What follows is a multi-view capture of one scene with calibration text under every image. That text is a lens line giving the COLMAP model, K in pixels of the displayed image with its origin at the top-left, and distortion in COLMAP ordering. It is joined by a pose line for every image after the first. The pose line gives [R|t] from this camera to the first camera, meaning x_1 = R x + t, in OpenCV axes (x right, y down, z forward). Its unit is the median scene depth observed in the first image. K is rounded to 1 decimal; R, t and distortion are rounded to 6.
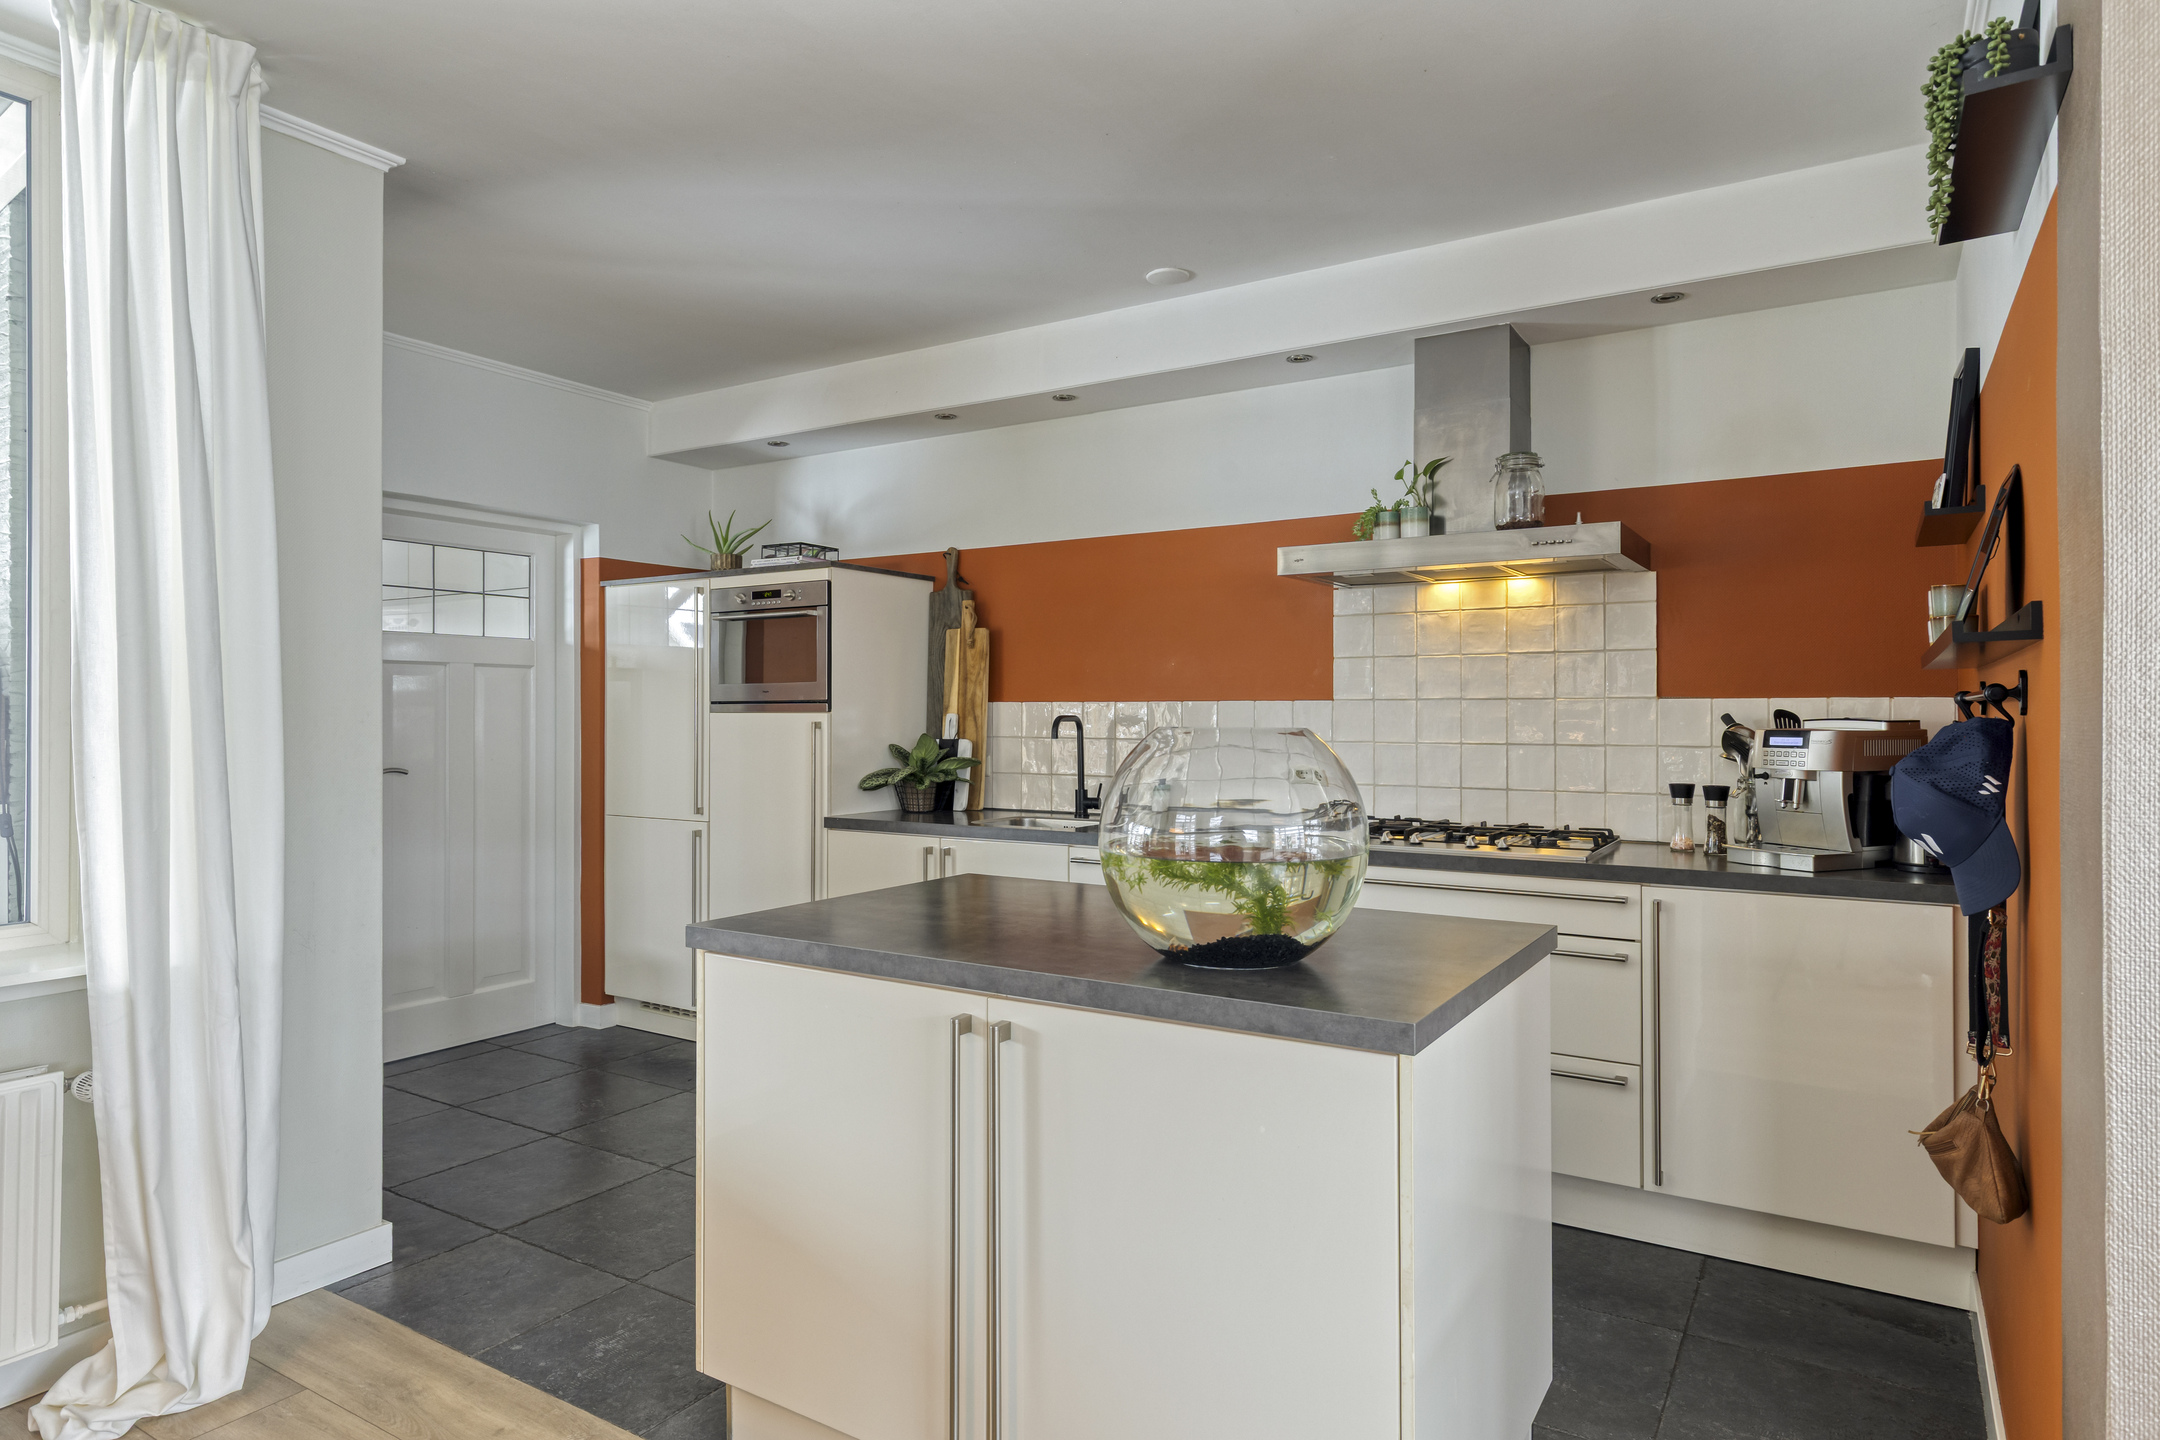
lens RADIAL K [[1180.9, 0, 1057.5], [0, 1180.9, 738.4], [0, 0, 1]] dist [0.001666, -0.000703]
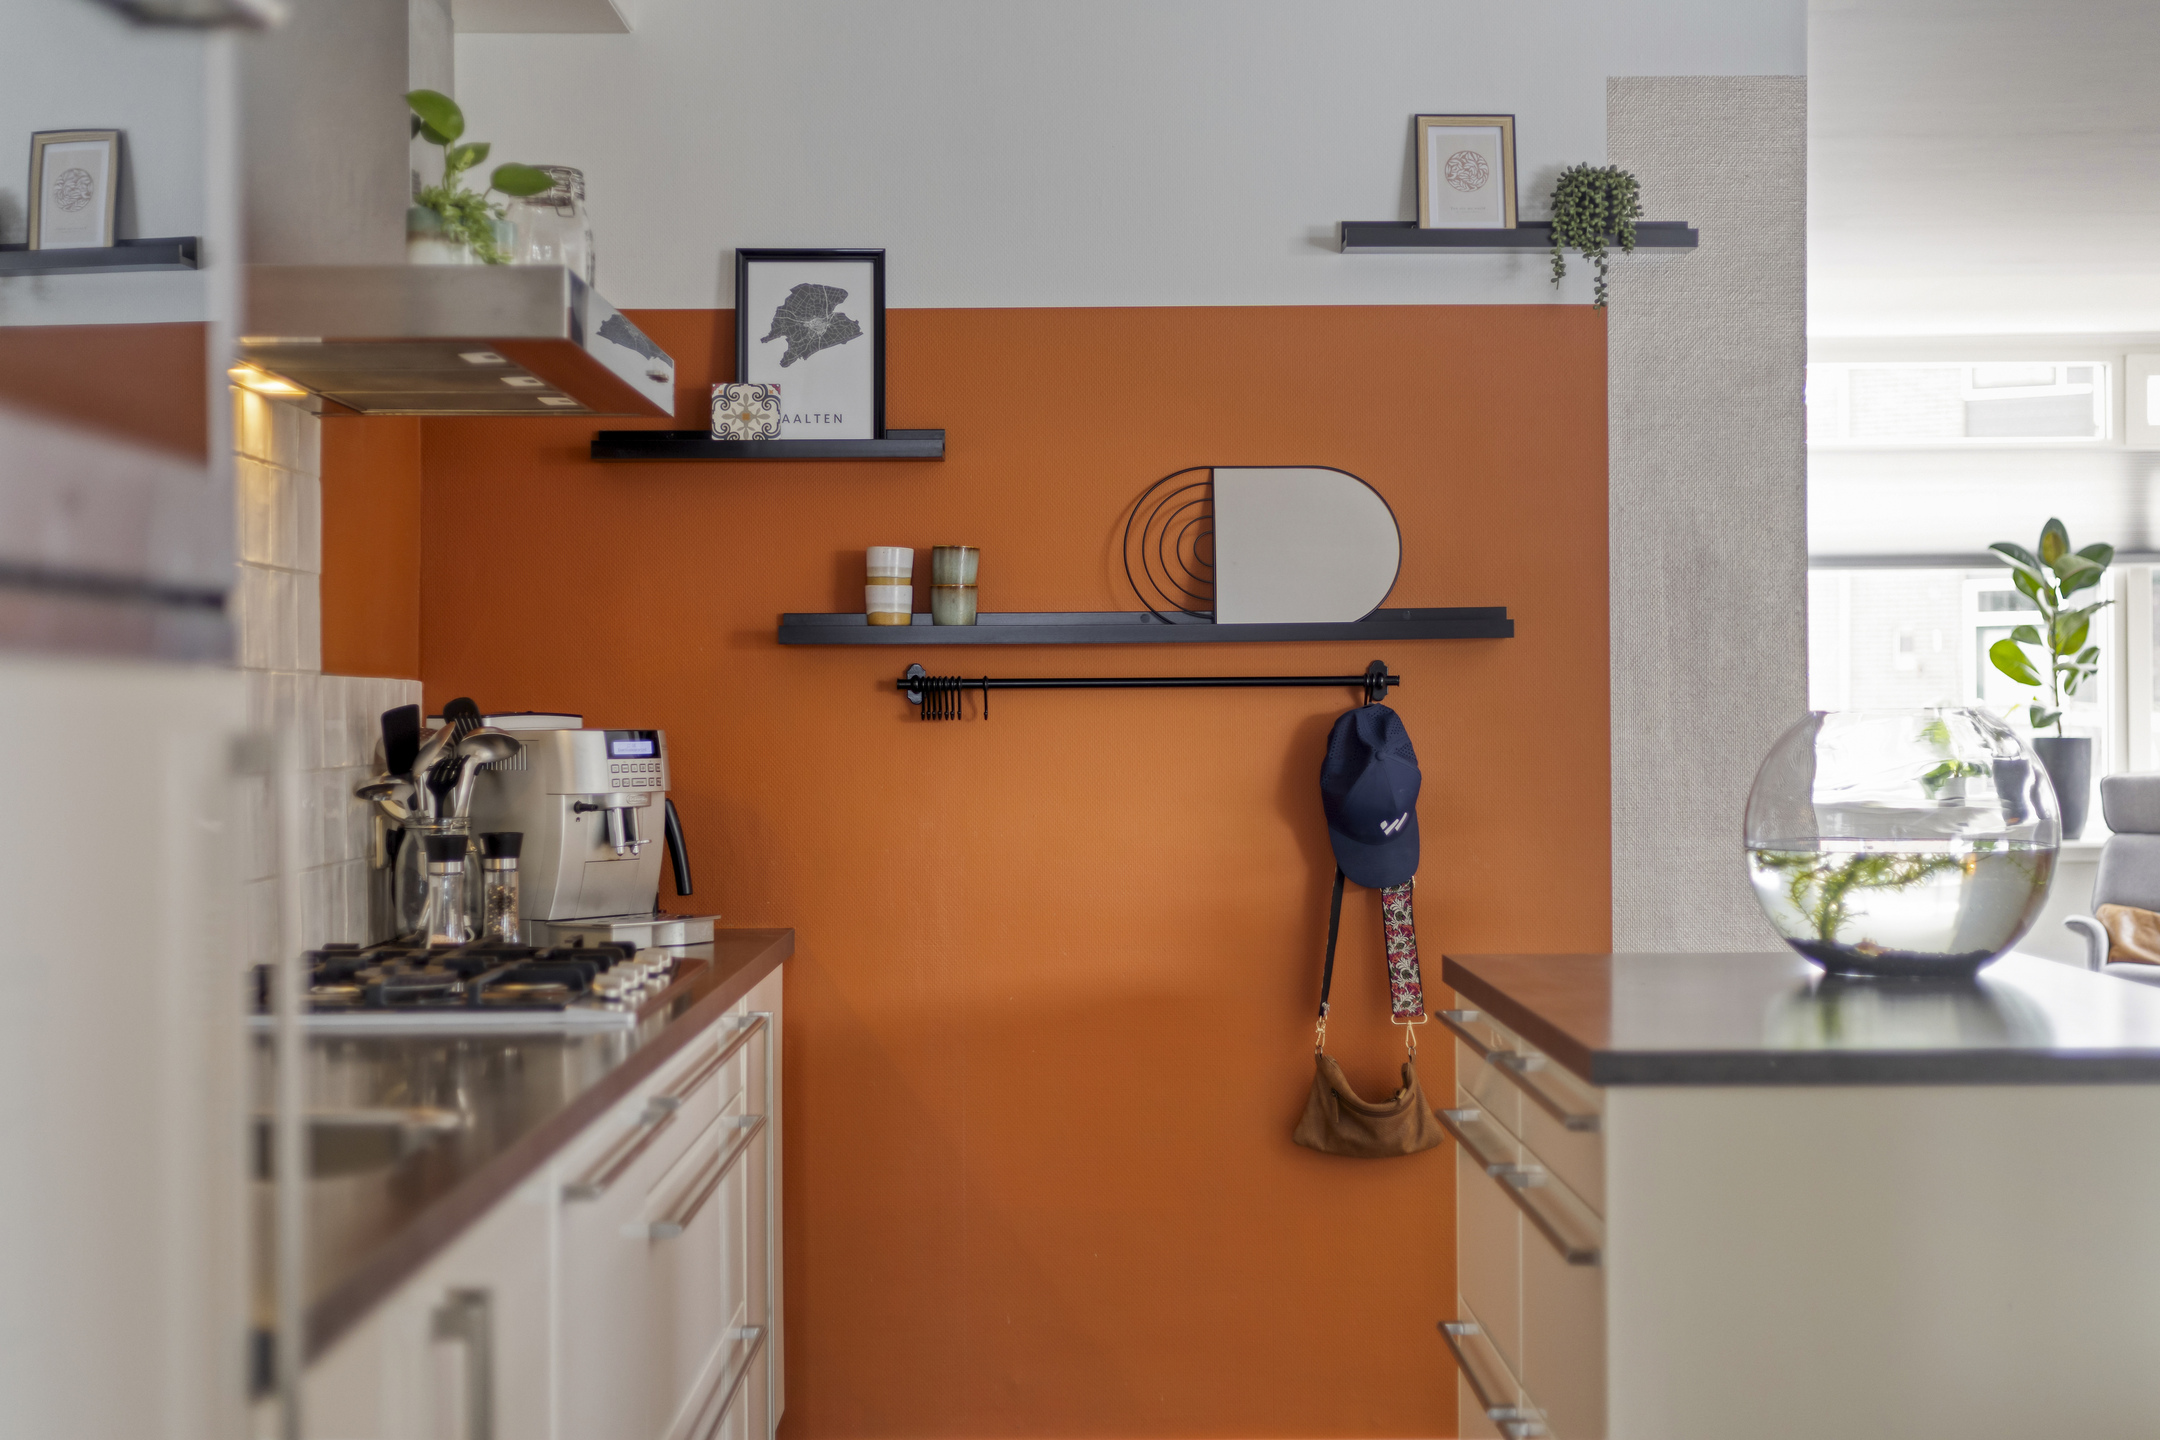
lens RADIAL K [[3132.1, 0, 1064.4], [0, 3132.1, 722.4], [0, 0, 1]] dist [0.005703, 0.000000]
pose [[-0.533458, -0.000973, 0.845826, -0.599650], [0.022104, 0.999642, 0.015091, -0.020270], [-0.845538, 0.026747, -0.533245, 1.106480]]
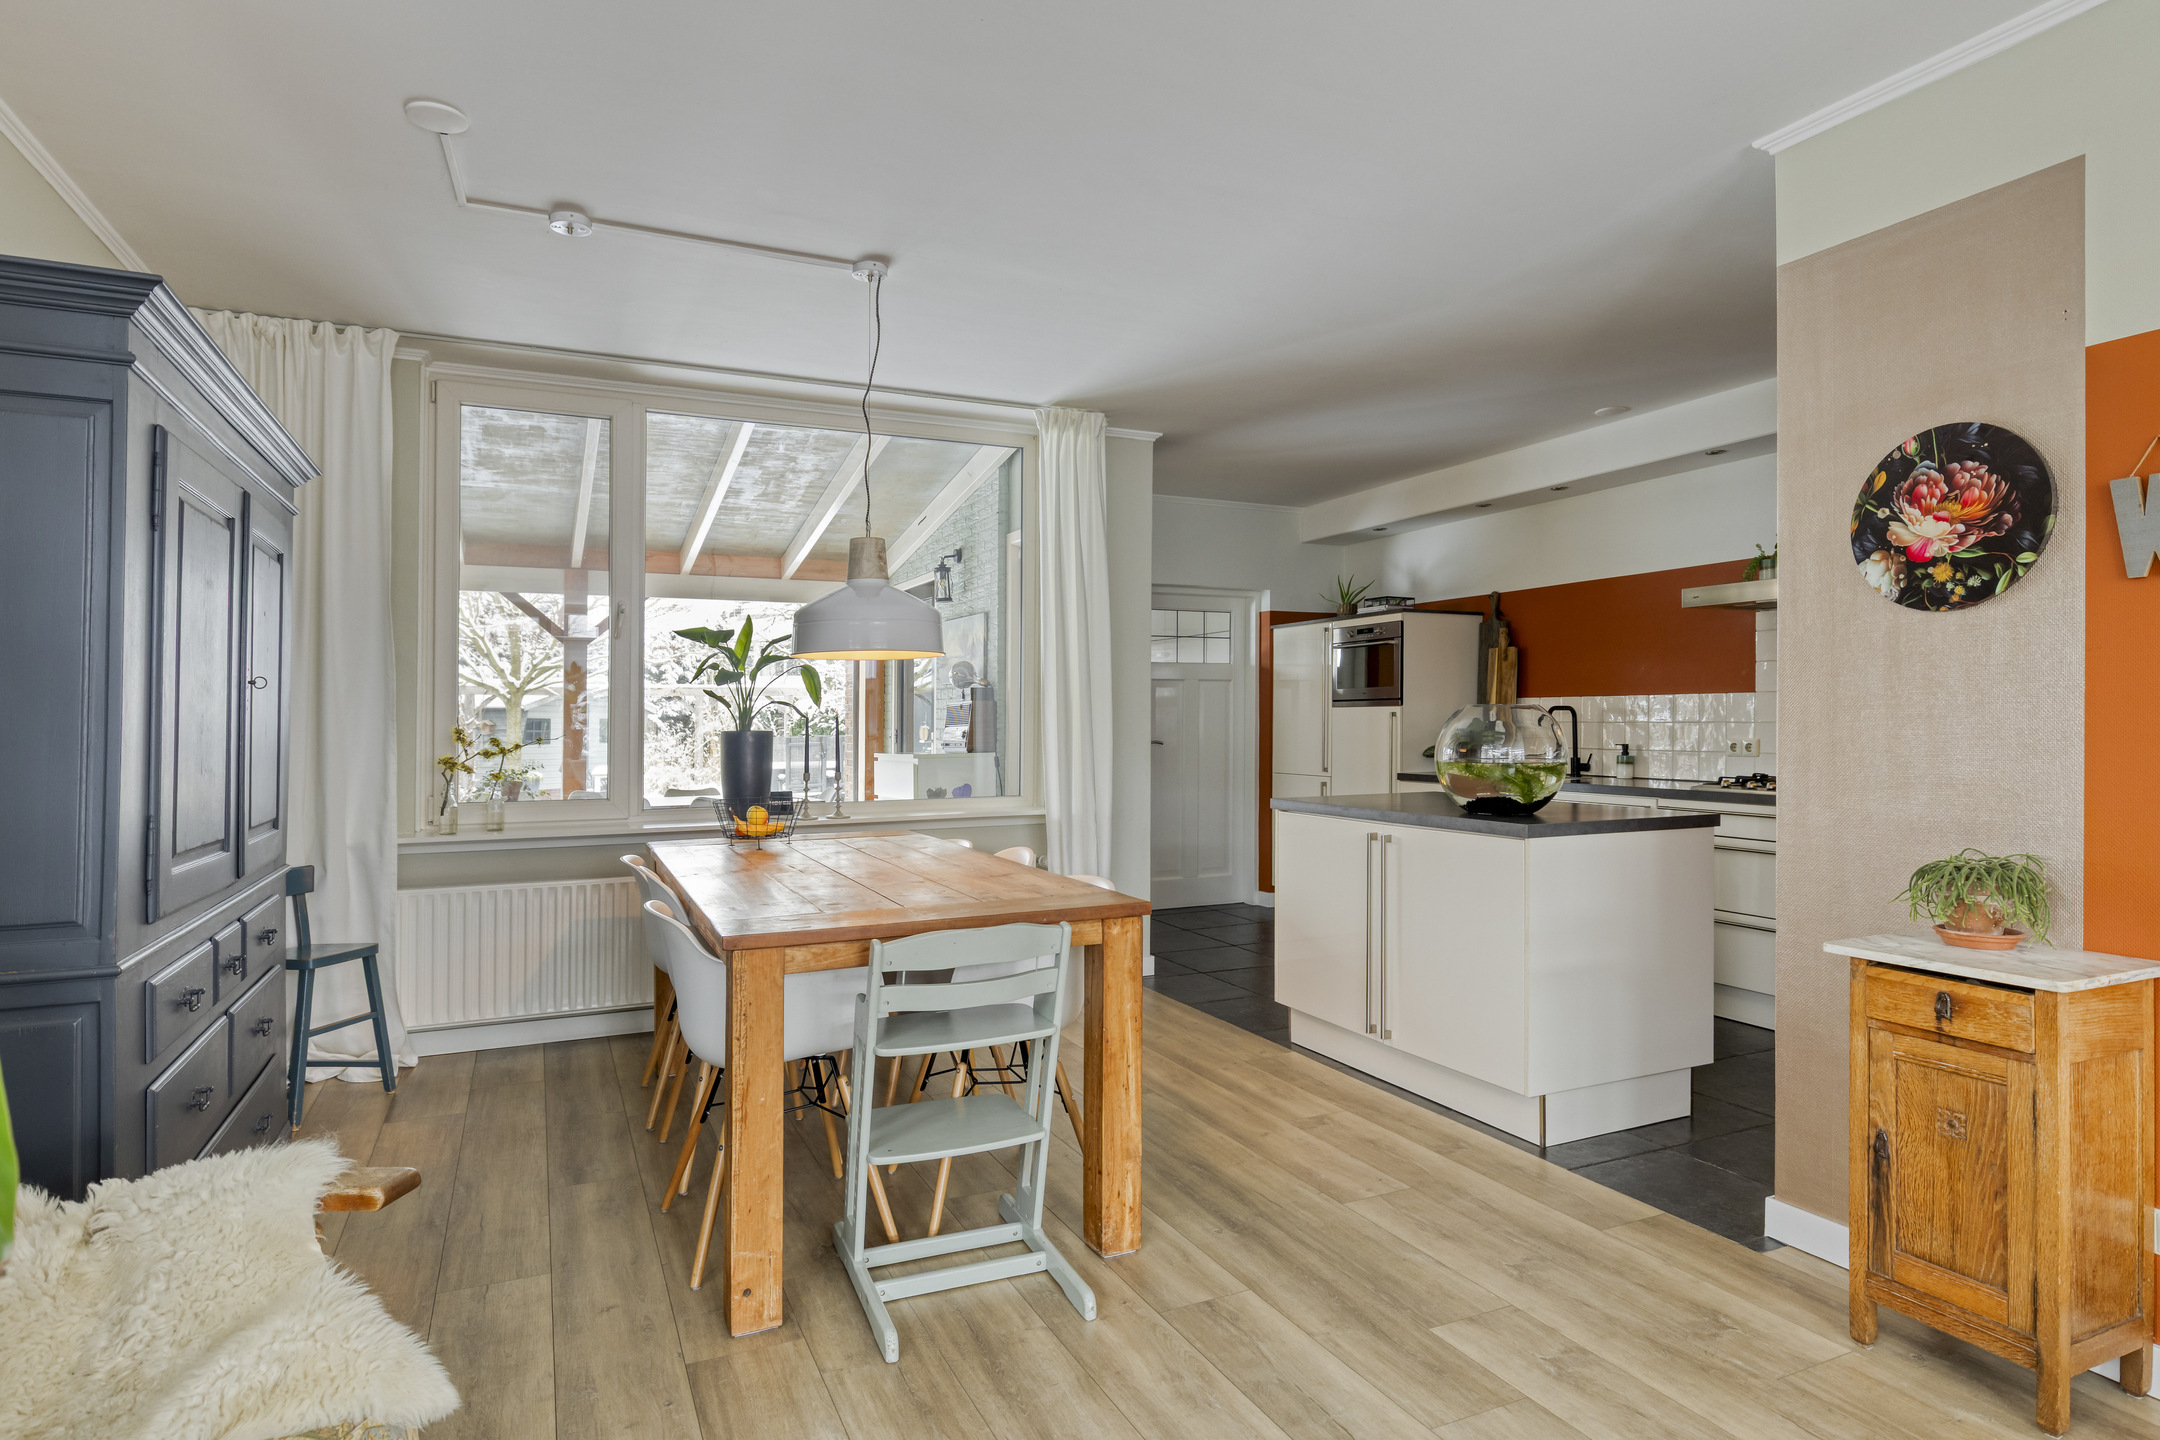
lens RADIAL K [[1180.9, 0, 1082.2], [0, 1180.9, 698.6], [0, 0, 1]] dist [0.001666, -0.000703]
pose [[0.838571, -0.014361, -0.544603, 0.287720], [-0.006238, 0.999334, -0.035957, 0.025712], [0.544756, 0.033550, 0.837923, -0.507624]]
